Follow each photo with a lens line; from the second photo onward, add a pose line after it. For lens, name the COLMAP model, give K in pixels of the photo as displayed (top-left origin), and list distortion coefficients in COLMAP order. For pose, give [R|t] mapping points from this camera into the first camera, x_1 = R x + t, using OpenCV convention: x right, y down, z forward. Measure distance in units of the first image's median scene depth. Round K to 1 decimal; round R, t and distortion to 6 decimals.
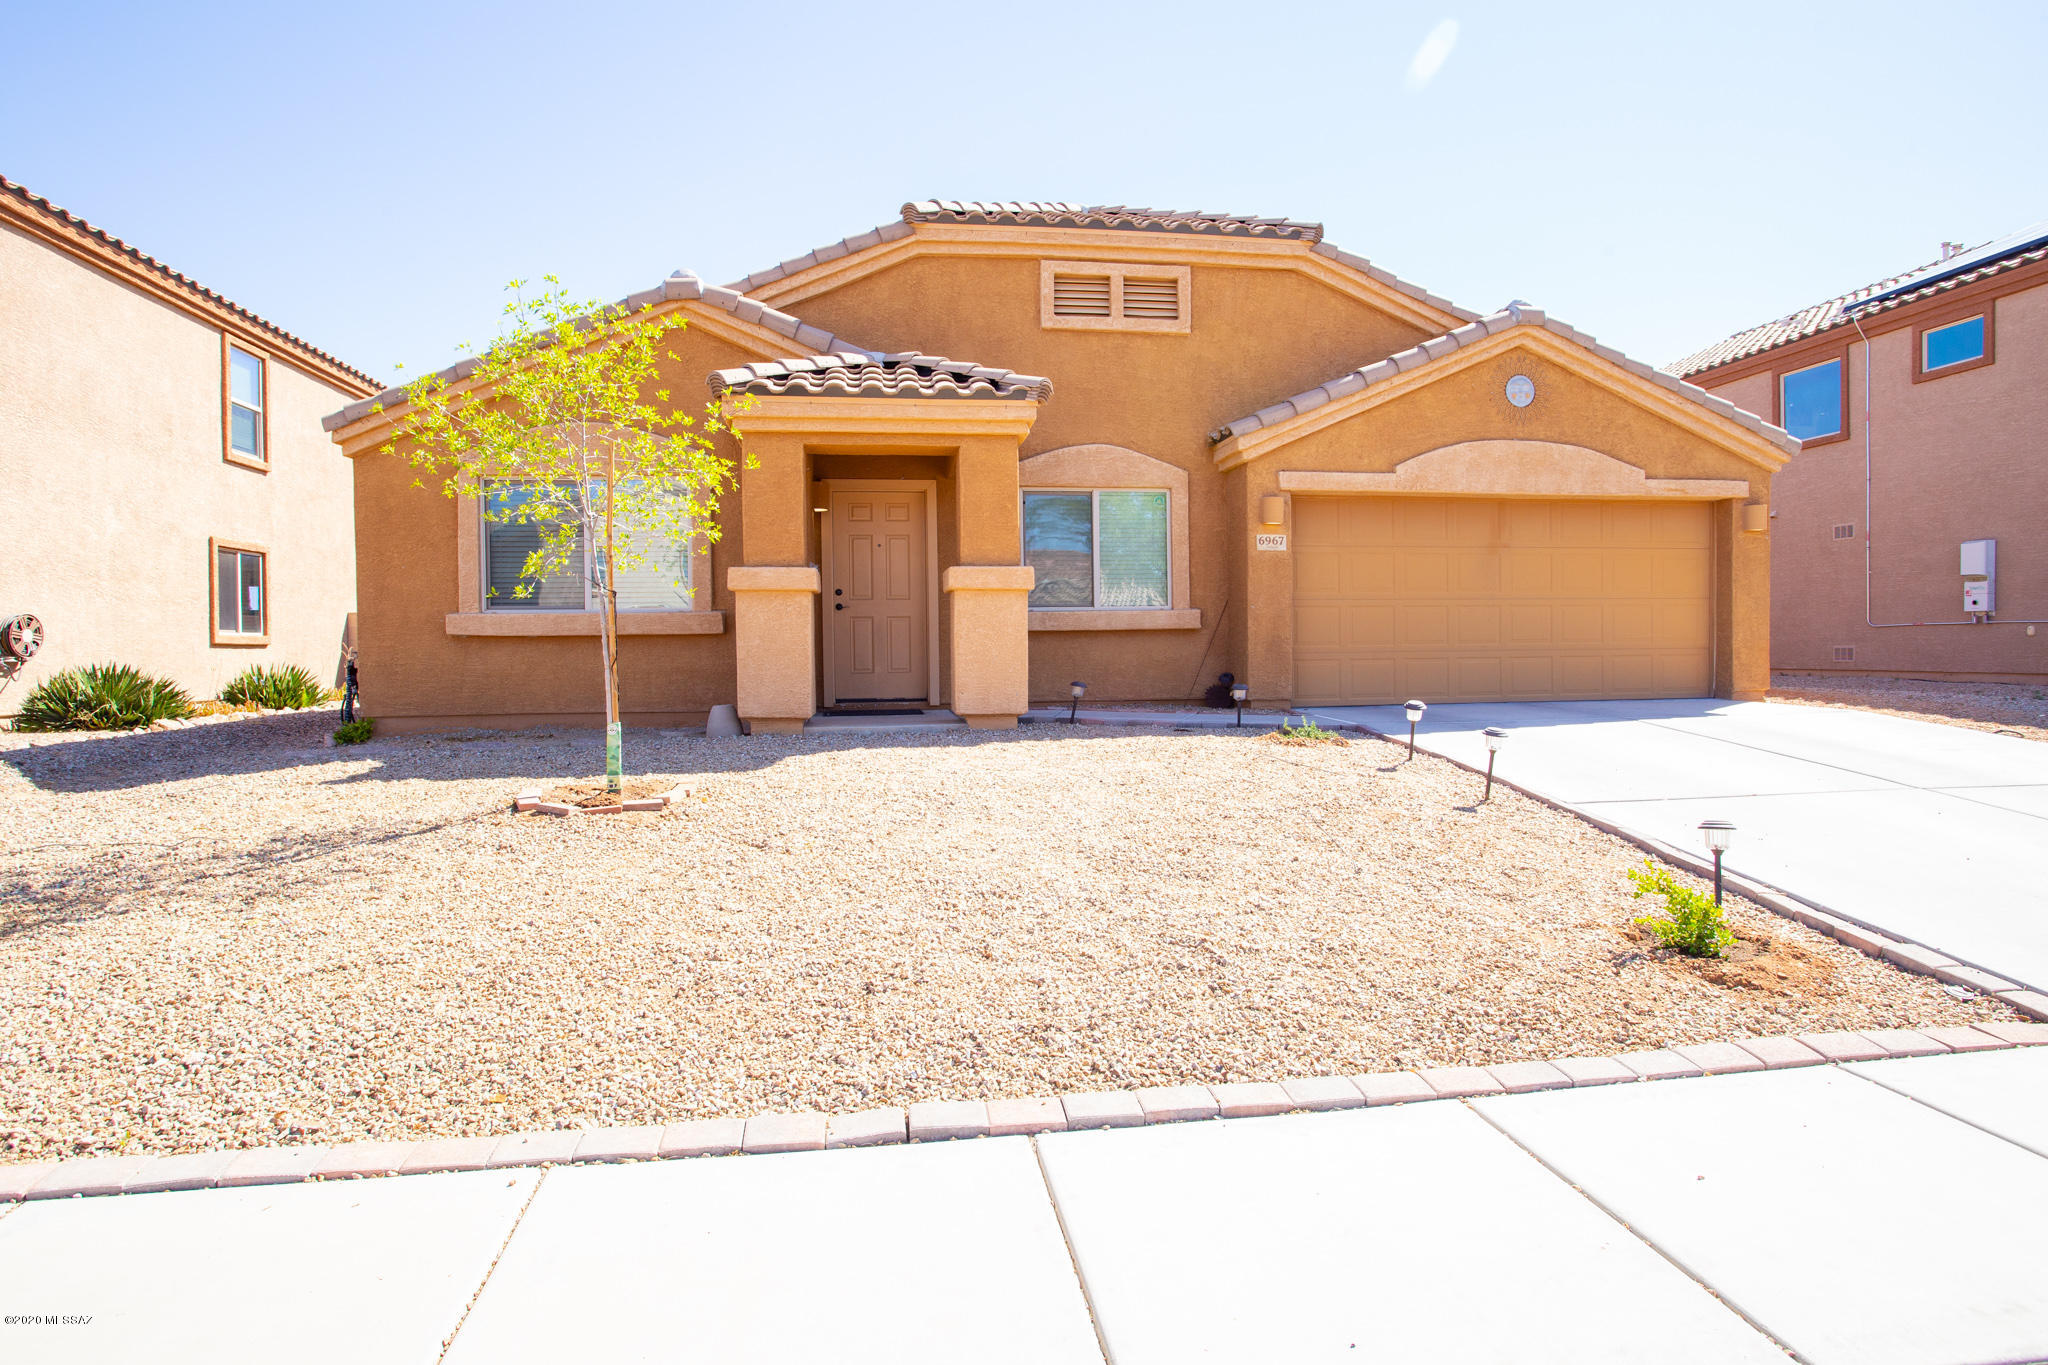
lens RADIAL K [[1132.4, 0, 1024.0], [0, 1132.4, 682.5], [0, 0, 1]] dist [-0.065649, 0.037134]
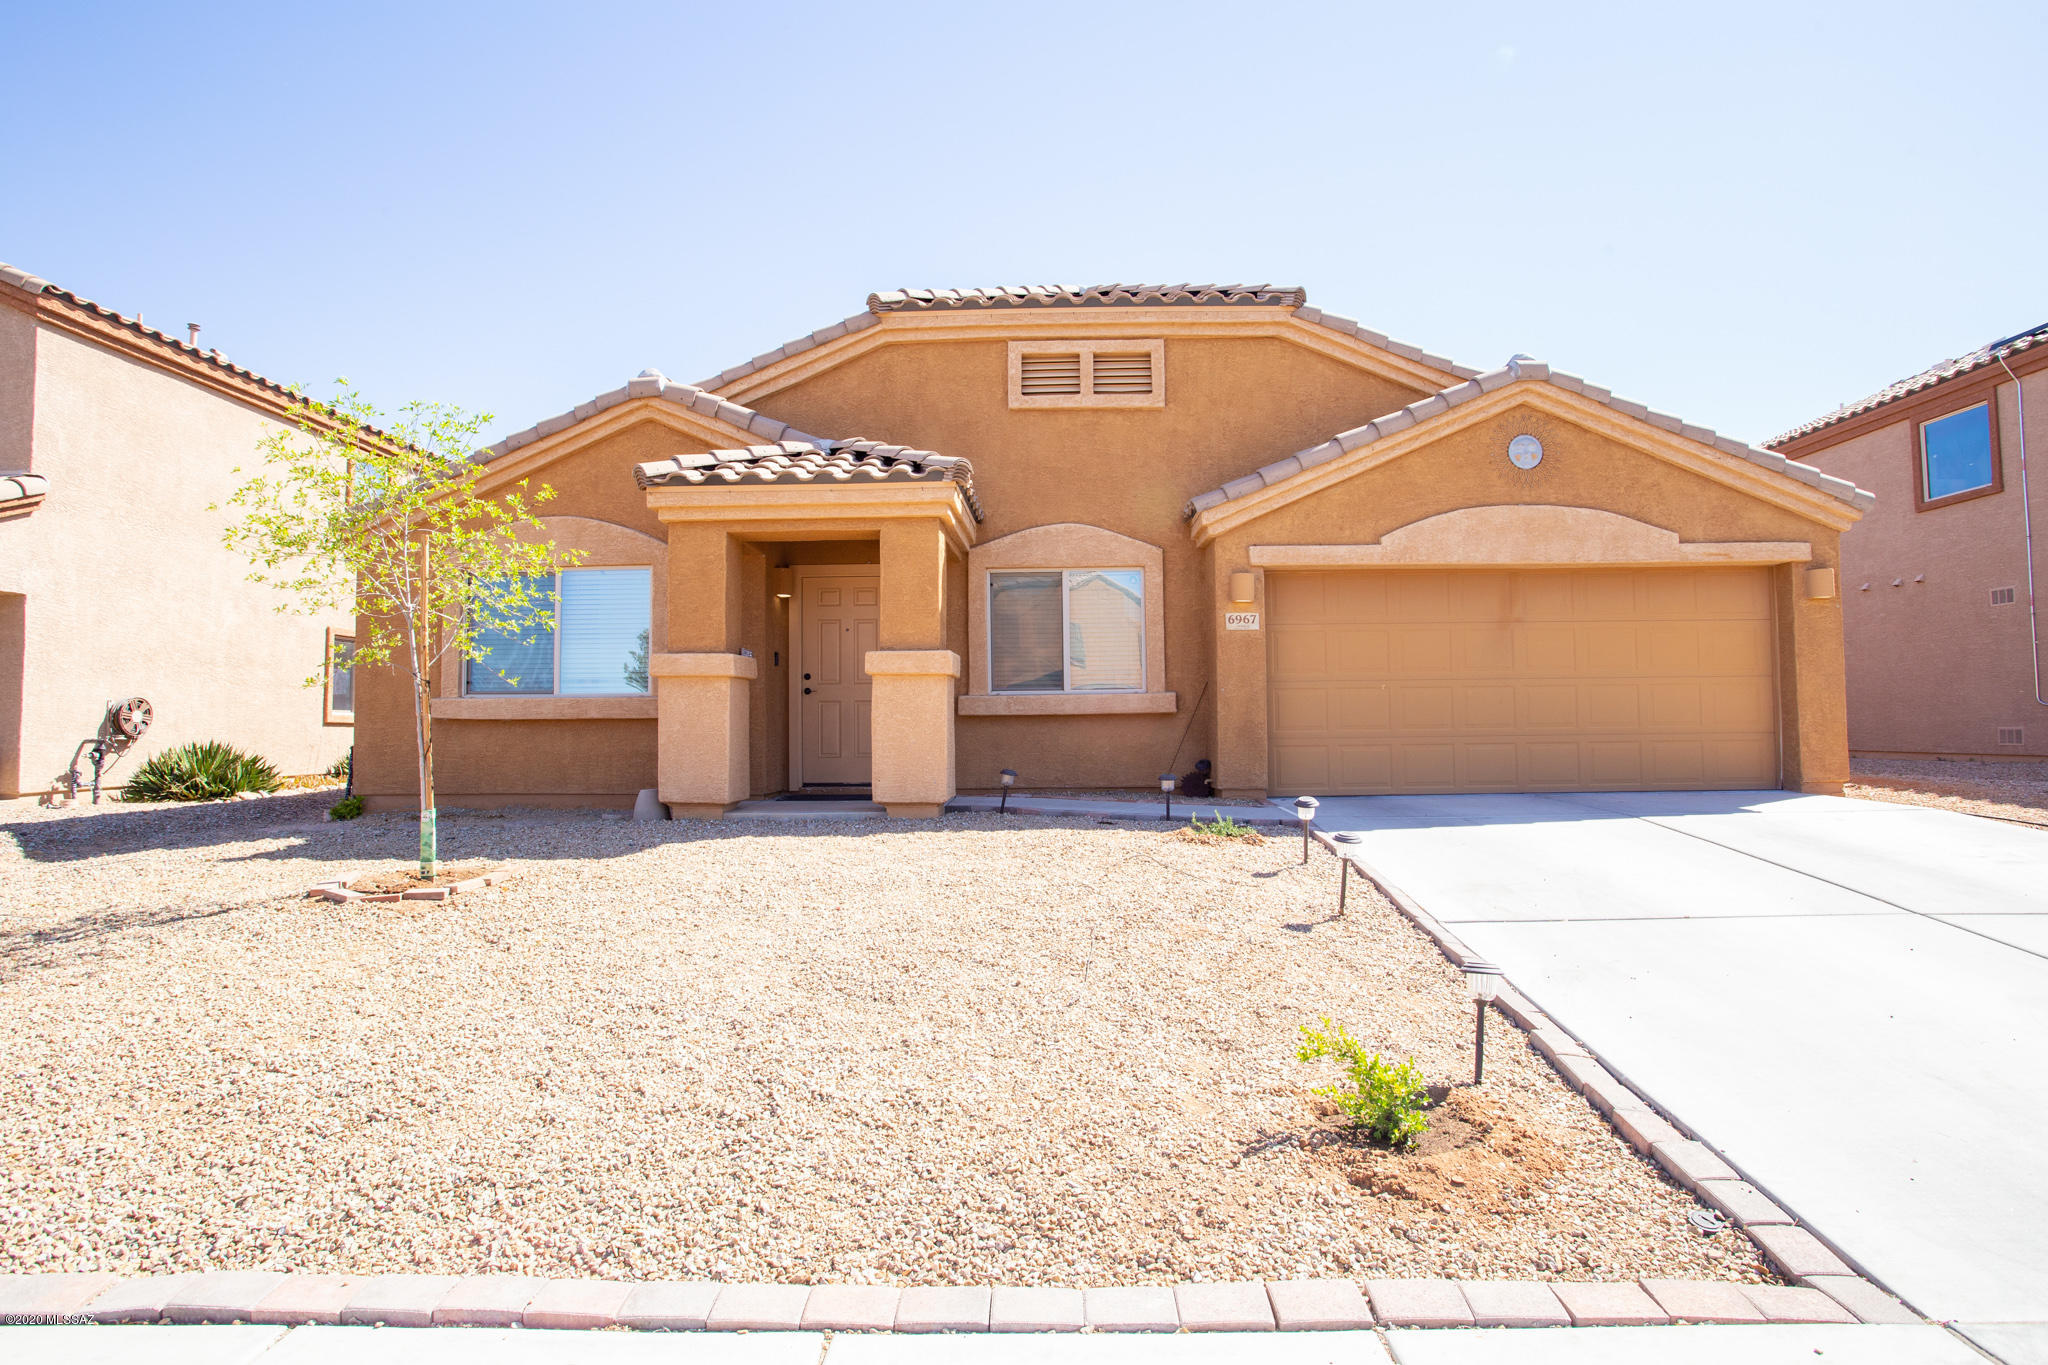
lens RADIAL K [[1100.5, 0, 1024.0], [0, 1100.5, 682.5], [0, 0, 1]] dist [-0.068062, 0.035972]
pose [[0.985777, -0.004546, -0.167996, 0.192848], [-0.006957, 0.997673, -0.067820, -0.009719], [0.167914, 0.068025, 0.983452, 0.071885]]
